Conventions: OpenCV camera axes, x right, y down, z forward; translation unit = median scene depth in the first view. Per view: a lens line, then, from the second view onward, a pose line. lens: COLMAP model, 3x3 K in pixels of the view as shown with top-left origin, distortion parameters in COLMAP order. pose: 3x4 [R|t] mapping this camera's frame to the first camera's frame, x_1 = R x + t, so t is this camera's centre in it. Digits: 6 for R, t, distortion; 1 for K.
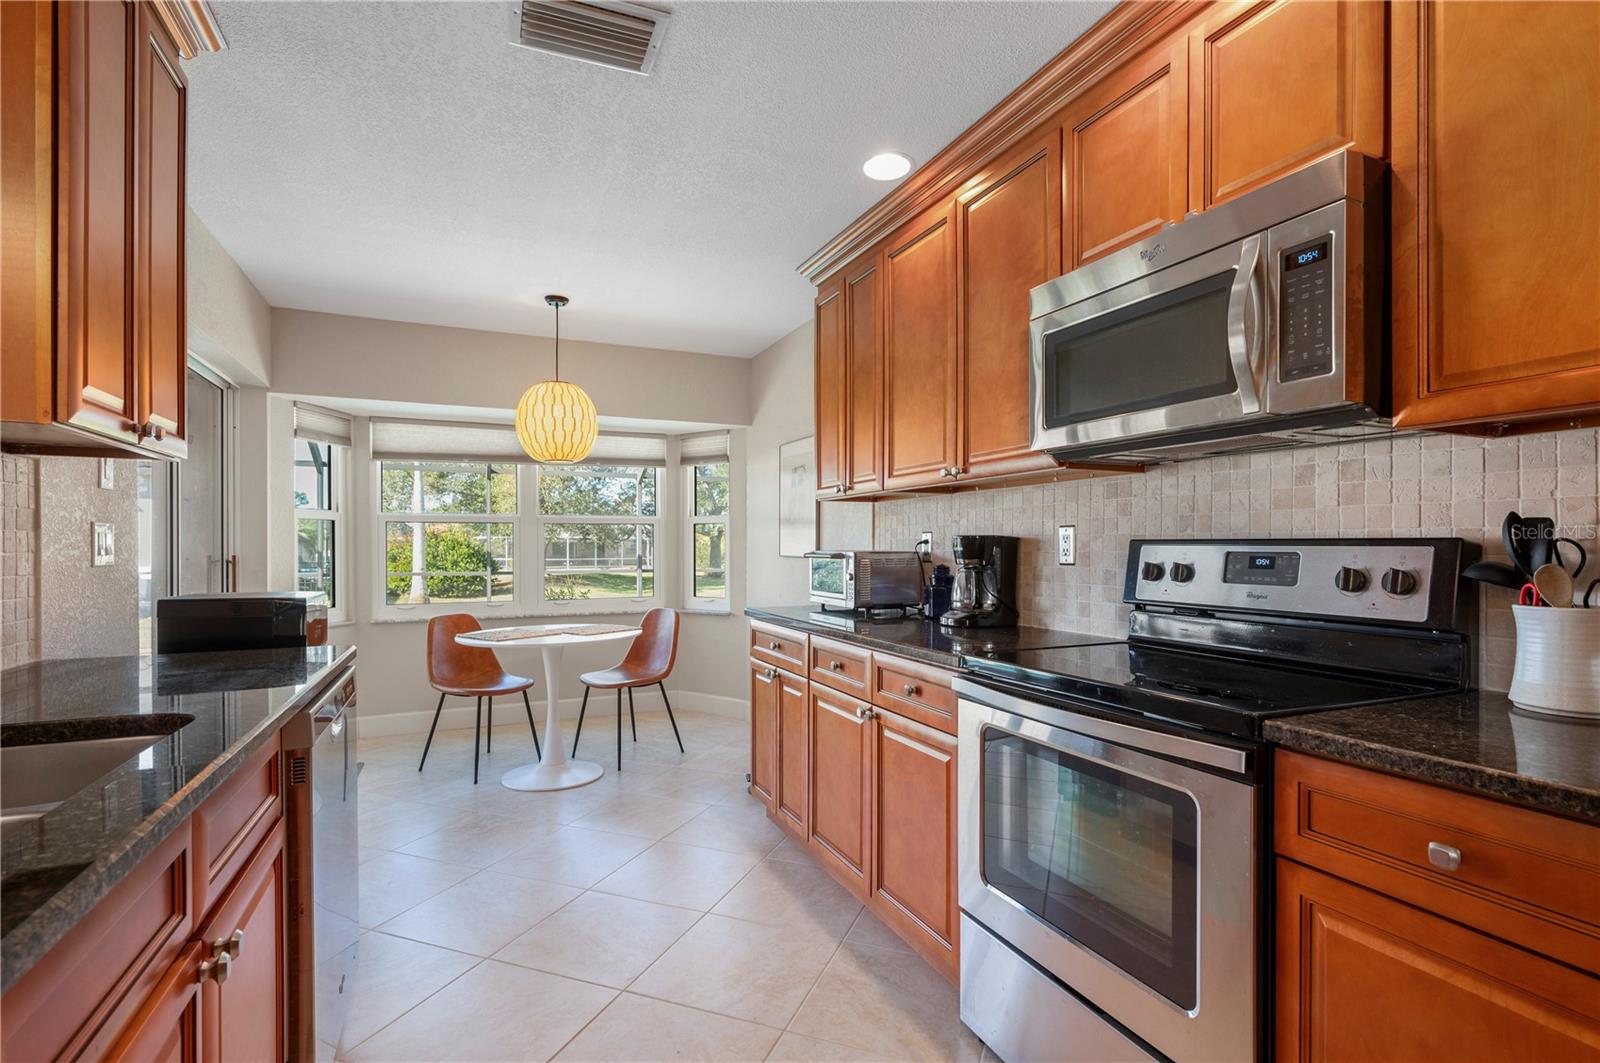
lens RADIAL K [[745.9, 0, 802.4], [0, 745.9, 550.7], [0, 0, 1]] dist [-0.001256, 0.000030]
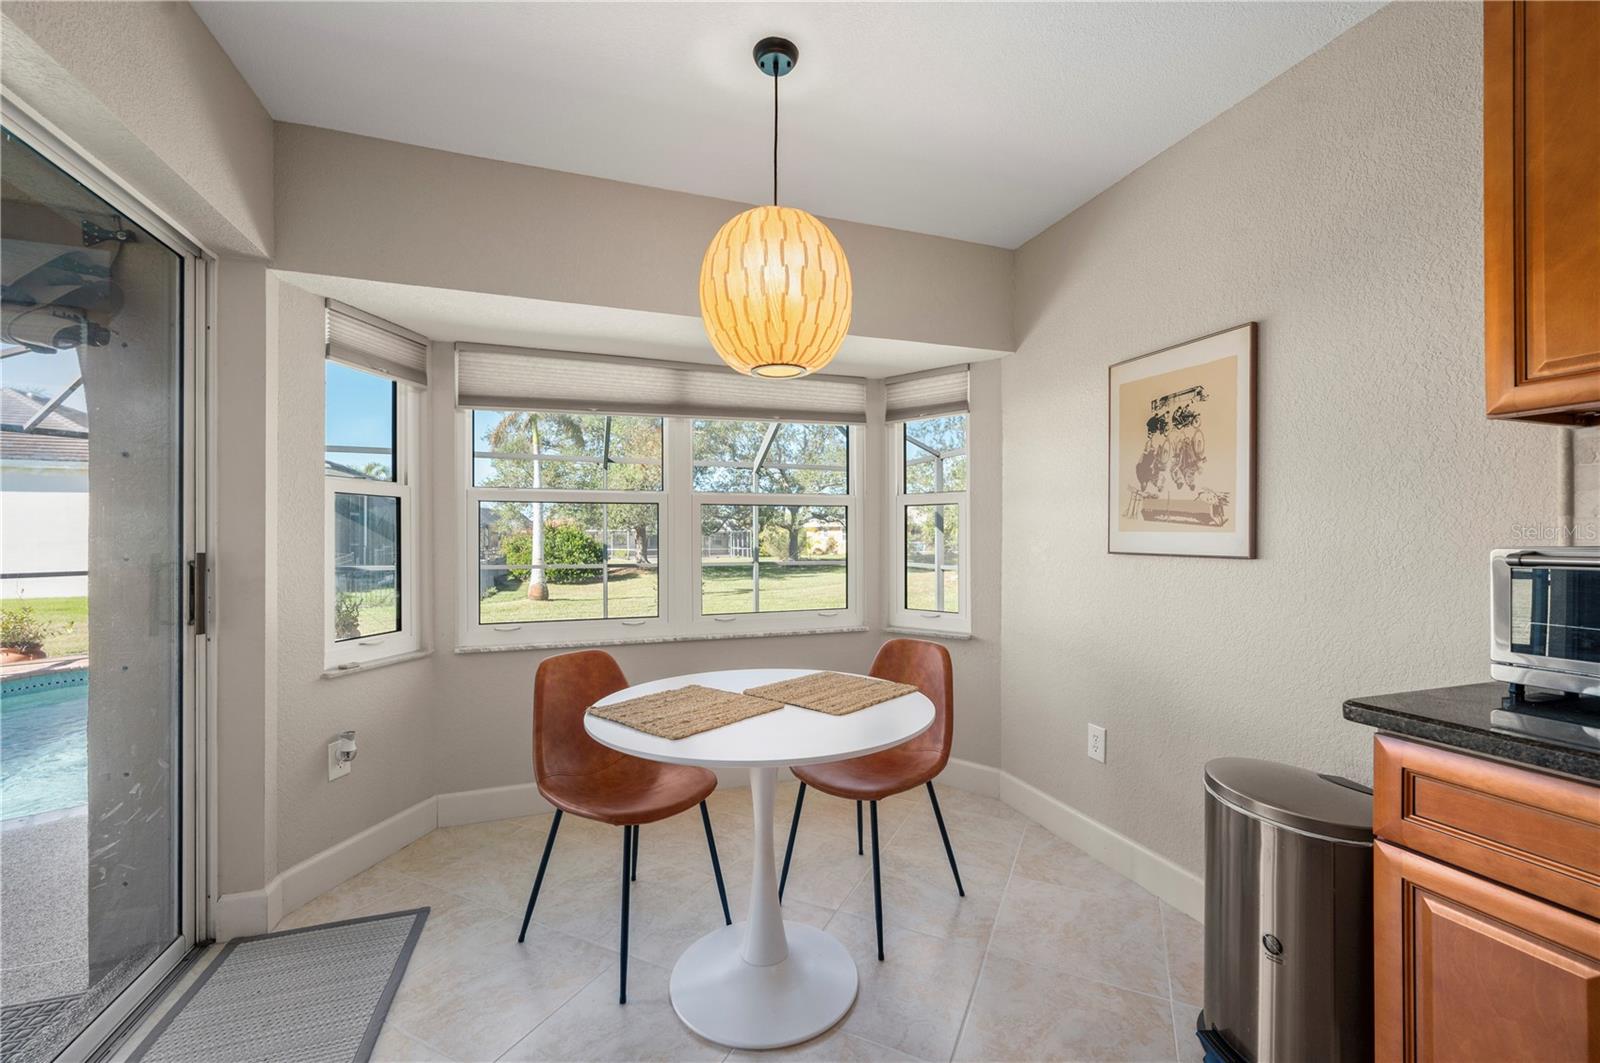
lens RADIAL K [[636.2, 0, 797.8], [0, 636.2, 537.3], [0, 0, 1]] dist [-0.000110, -0.000568]
pose [[0.995940, -0.001513, -0.090012, -0.229288], [0.000870, 0.999974, -0.007181, -0.001819], [0.090020, 0.007073, 0.995915, 0.473005]]
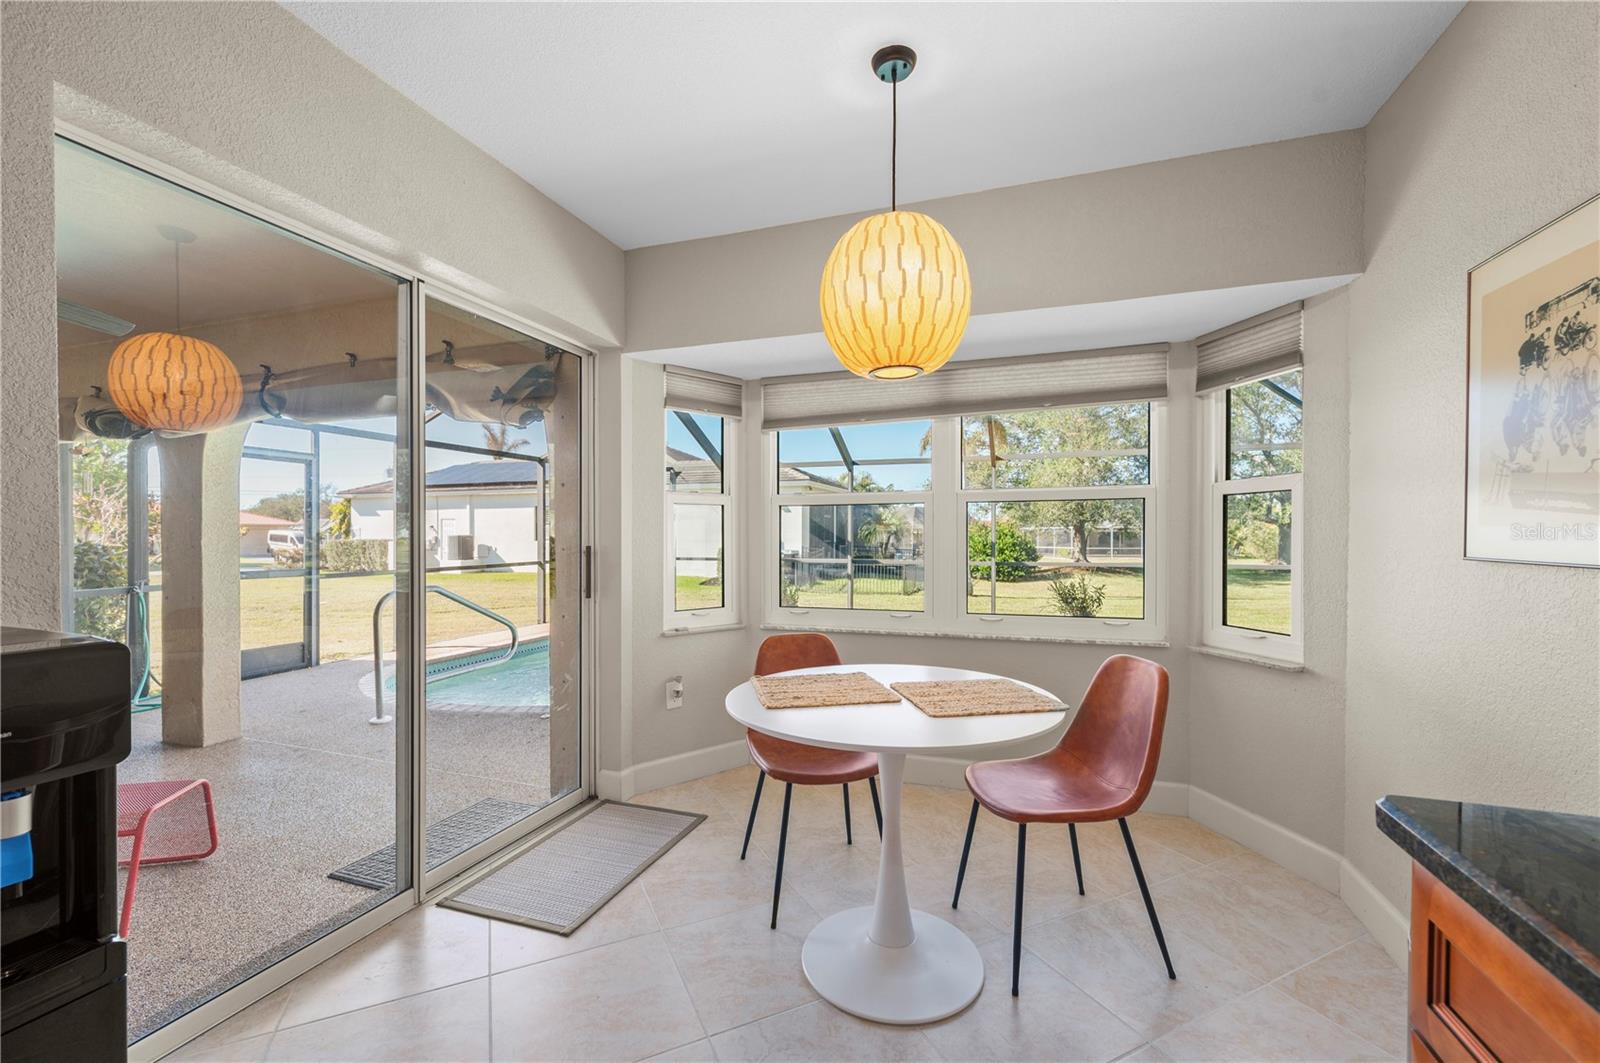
lens RADIAL K [[645.6, 0, 814.0], [0, 645.6, 541.4], [0, 0, 1]] dist [-0.000621, 0.000355]
pose [[0.732687, 0.003939, -0.680554, -0.049736], [-0.002466, 0.999992, 0.003133, -0.002027], [0.680561, -0.000617, 0.732691, 0.524888]]
